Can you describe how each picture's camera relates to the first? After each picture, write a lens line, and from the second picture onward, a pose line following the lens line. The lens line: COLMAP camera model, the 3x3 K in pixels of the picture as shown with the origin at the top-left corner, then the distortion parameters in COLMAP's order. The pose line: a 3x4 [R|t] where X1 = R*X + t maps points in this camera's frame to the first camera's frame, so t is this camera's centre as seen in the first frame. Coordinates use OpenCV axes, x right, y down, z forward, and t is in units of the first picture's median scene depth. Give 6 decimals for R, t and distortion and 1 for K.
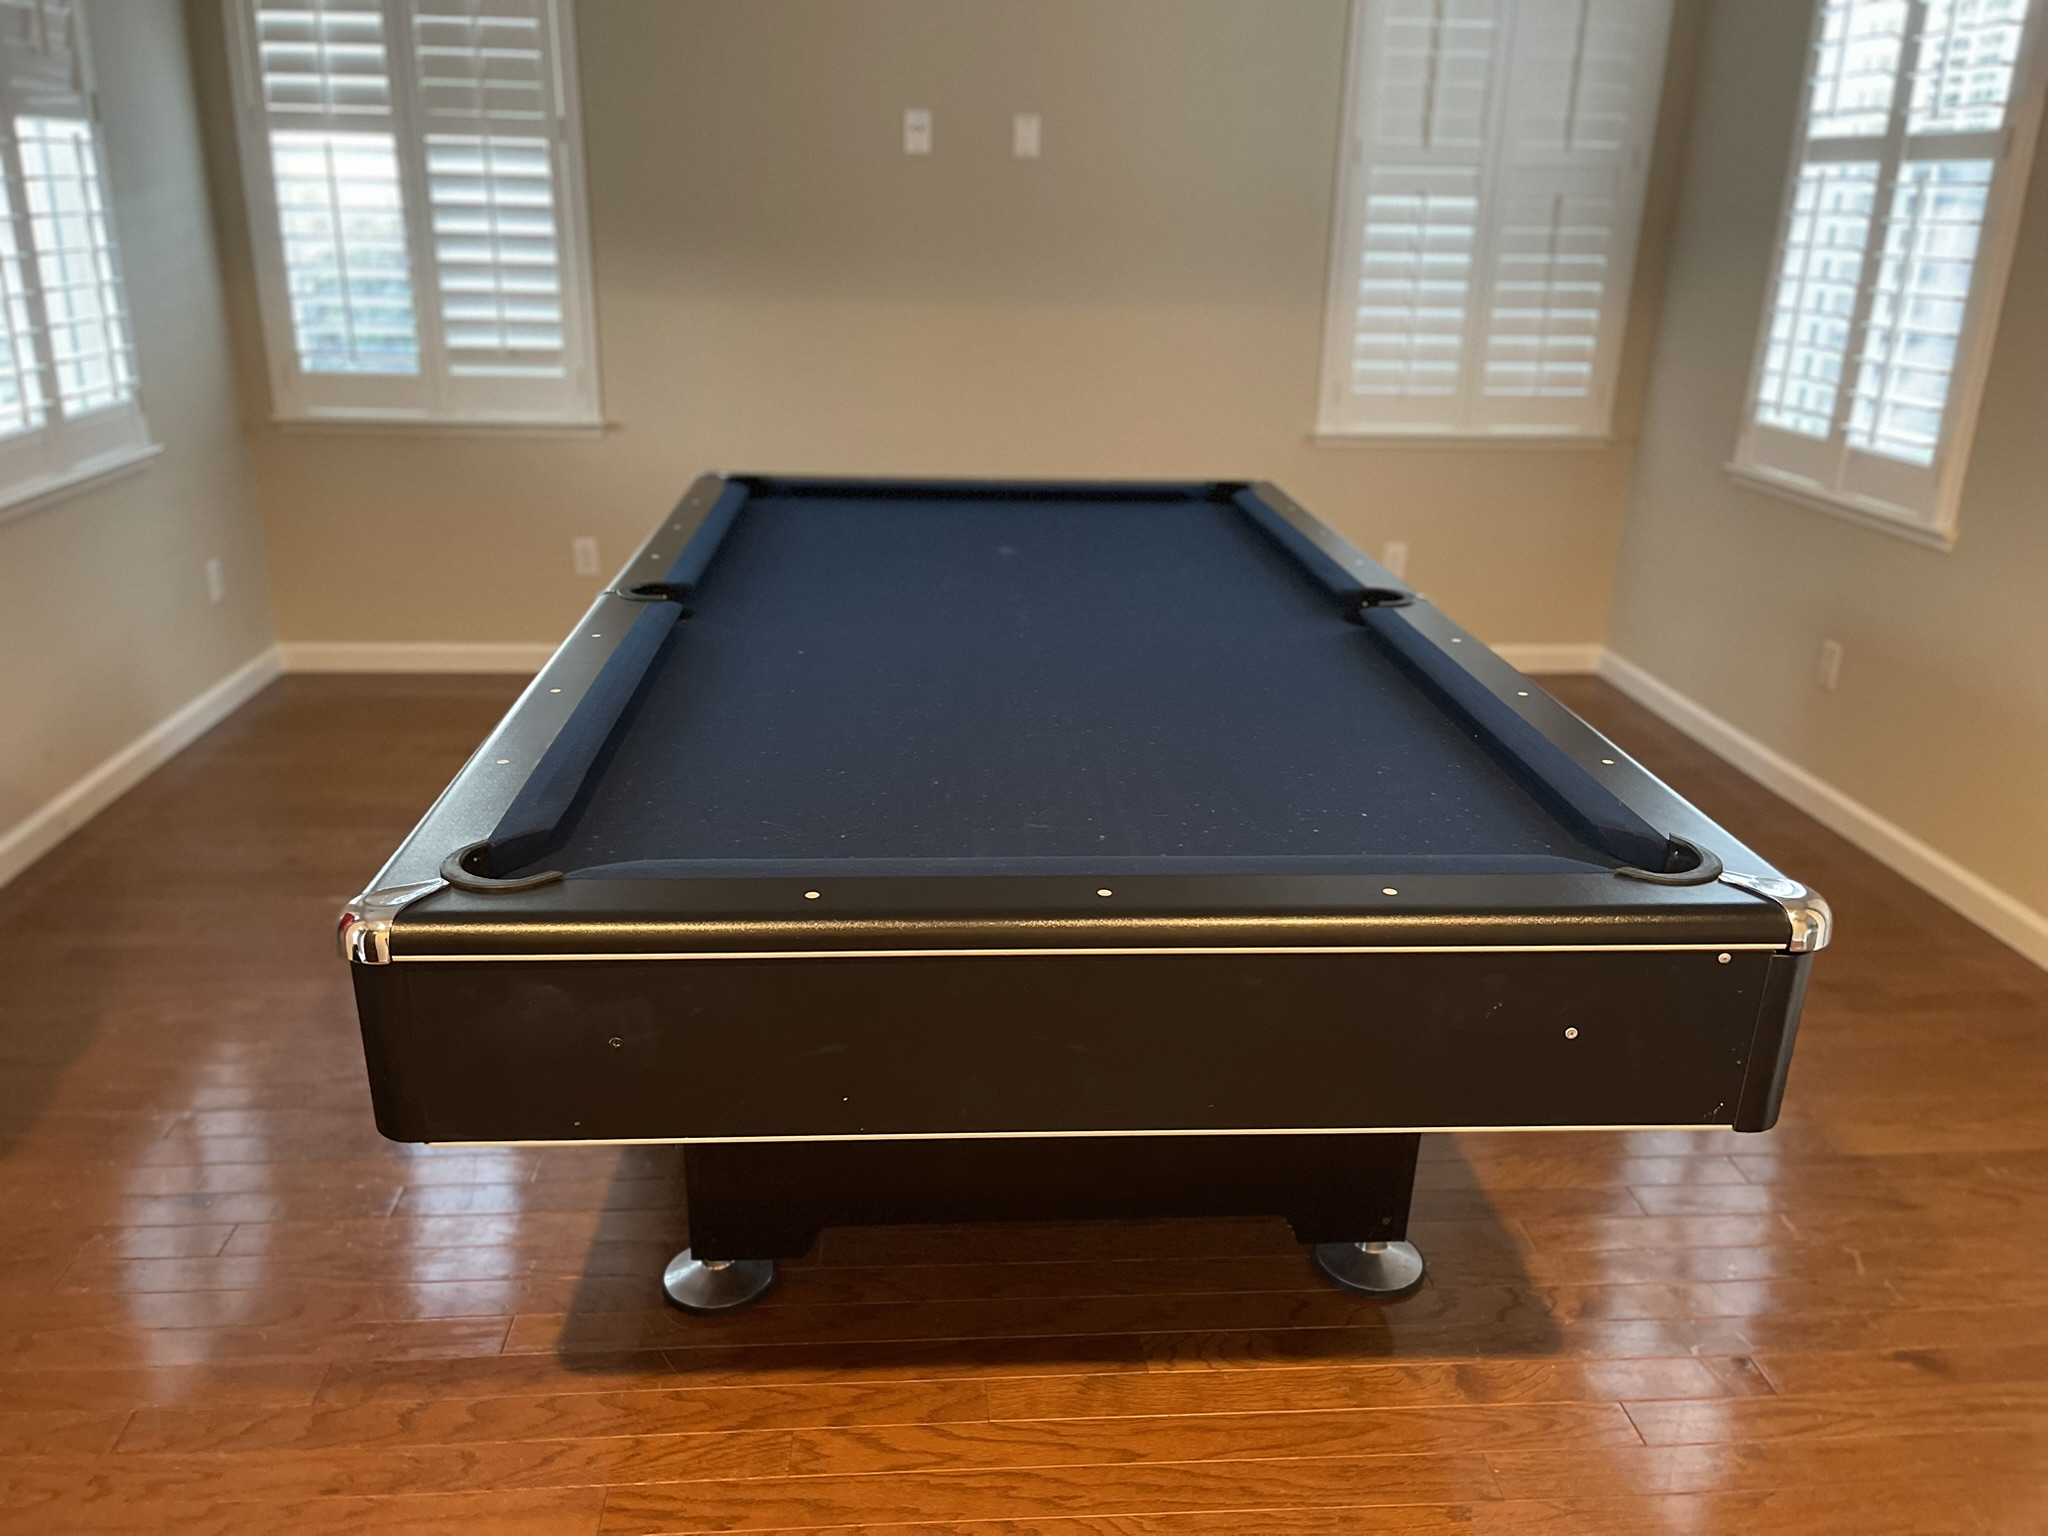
lens RADIAL K [[1548.8, 0, 1015.5], [0, 1548.8, 760.7], [0, 0, 1]] dist [0.068214, -0.074416]
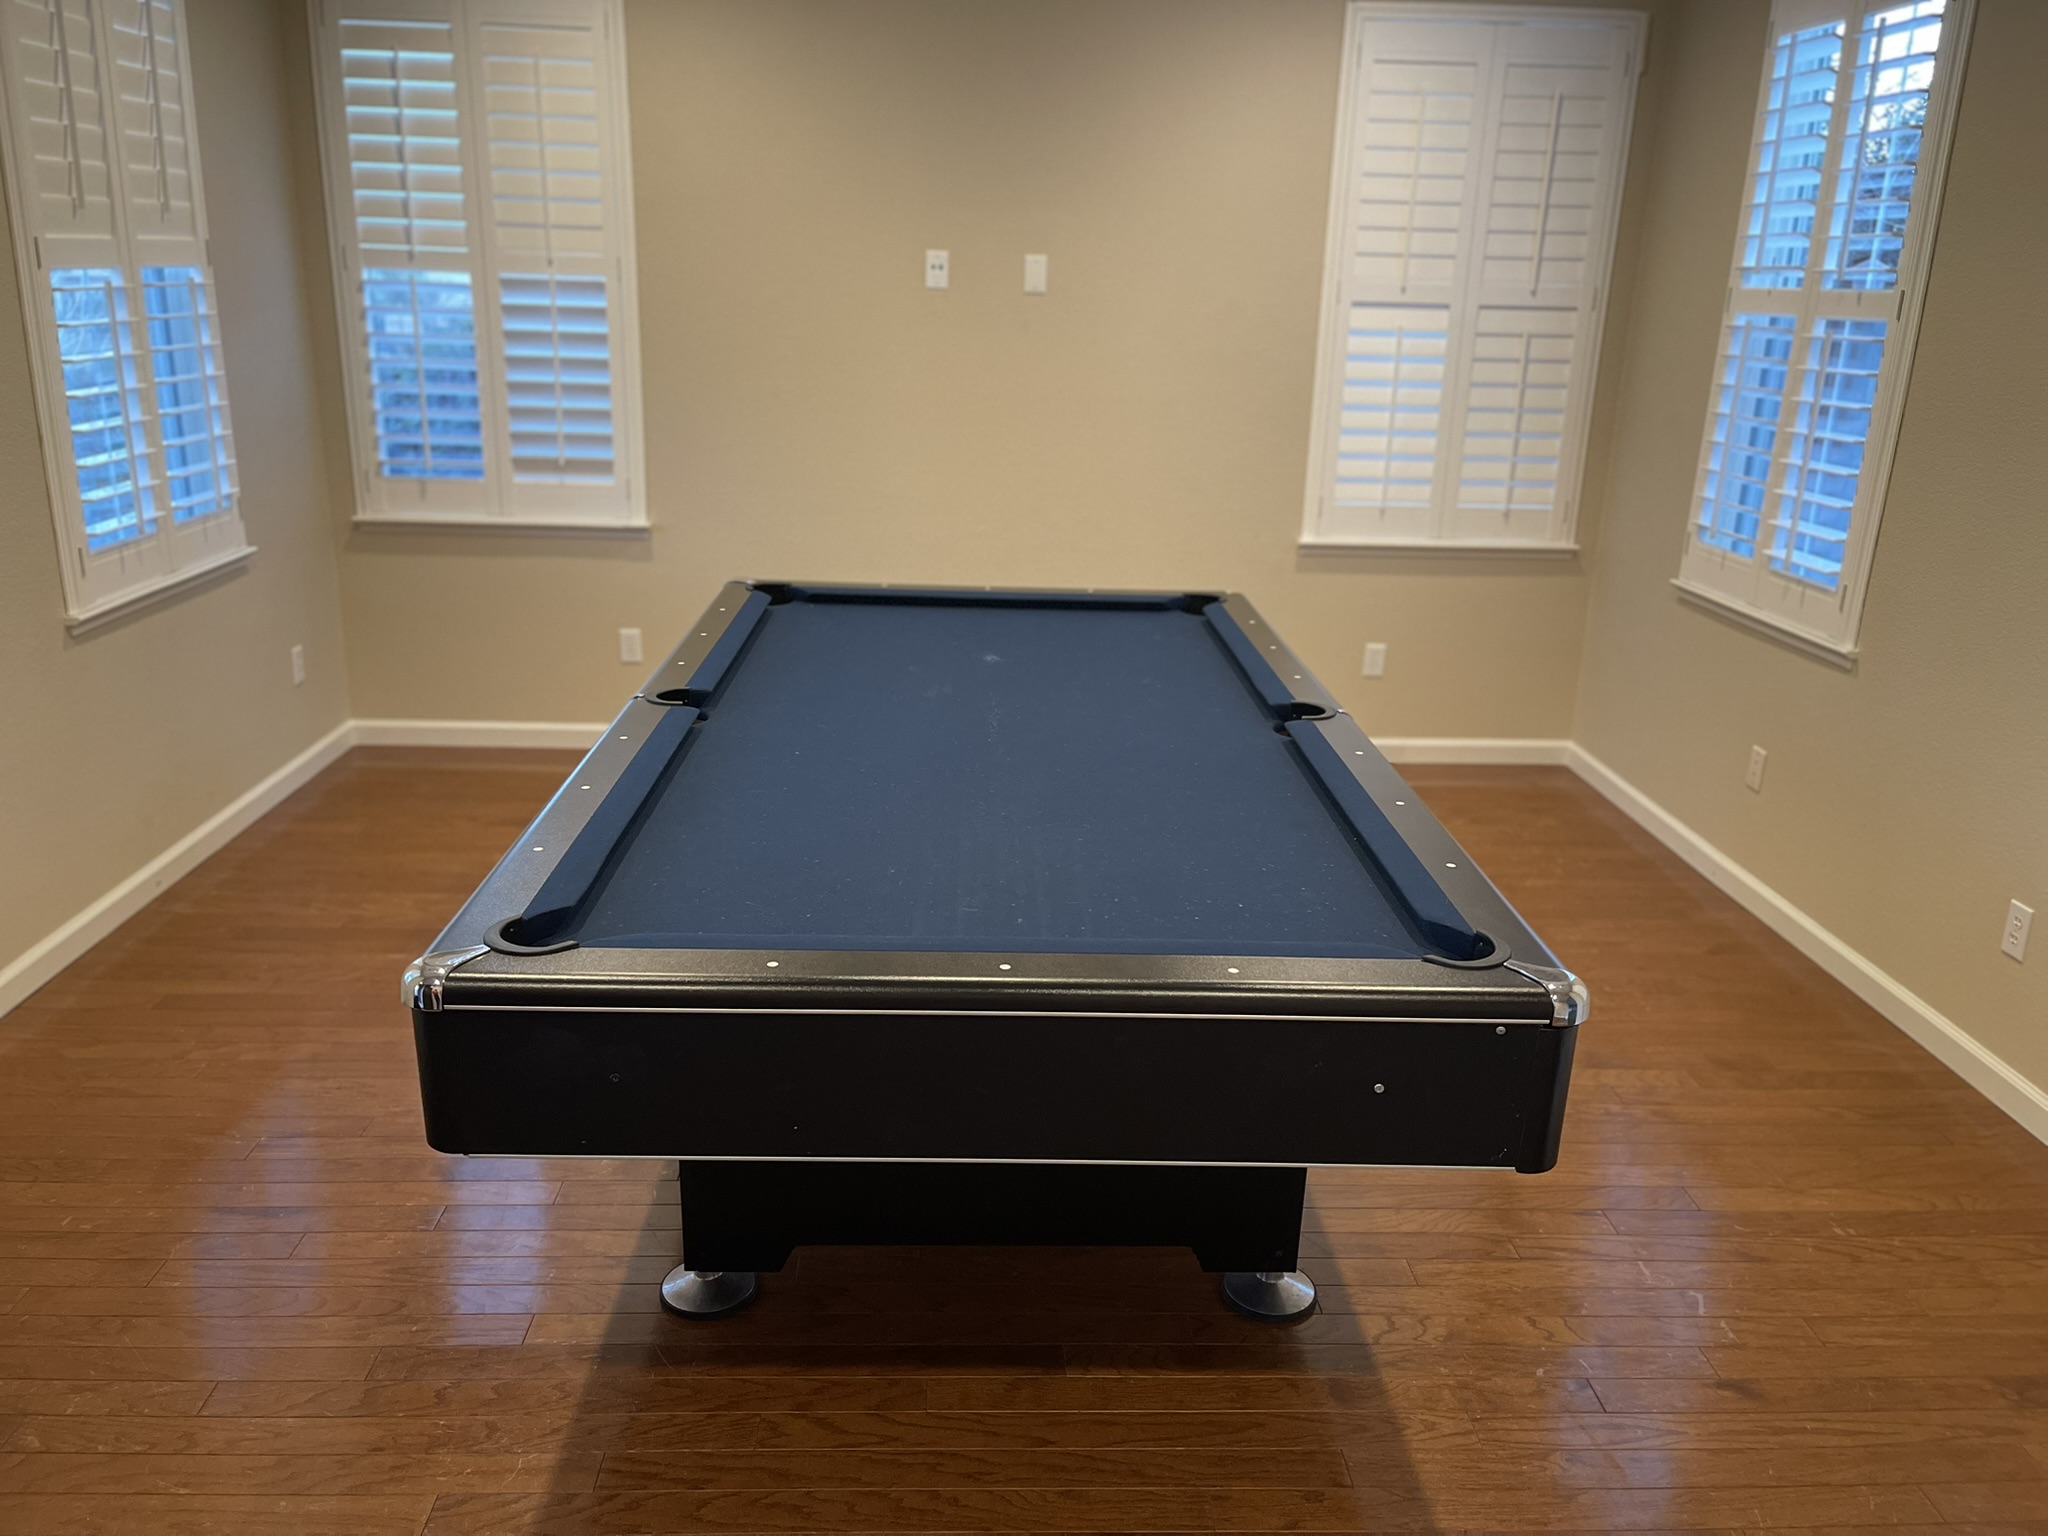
lens RADIAL K [[1548.8, 0, 1015.5], [0, 1548.8, 760.7], [0, 0, 1]] dist [0.068214, -0.074416]
pose [[0.999346, 0.017464, -0.031669, 0.074545], [-0.018758, 0.998982, -0.041035, -0.021884], [0.030920, 0.041602, 0.998656, -0.190880]]
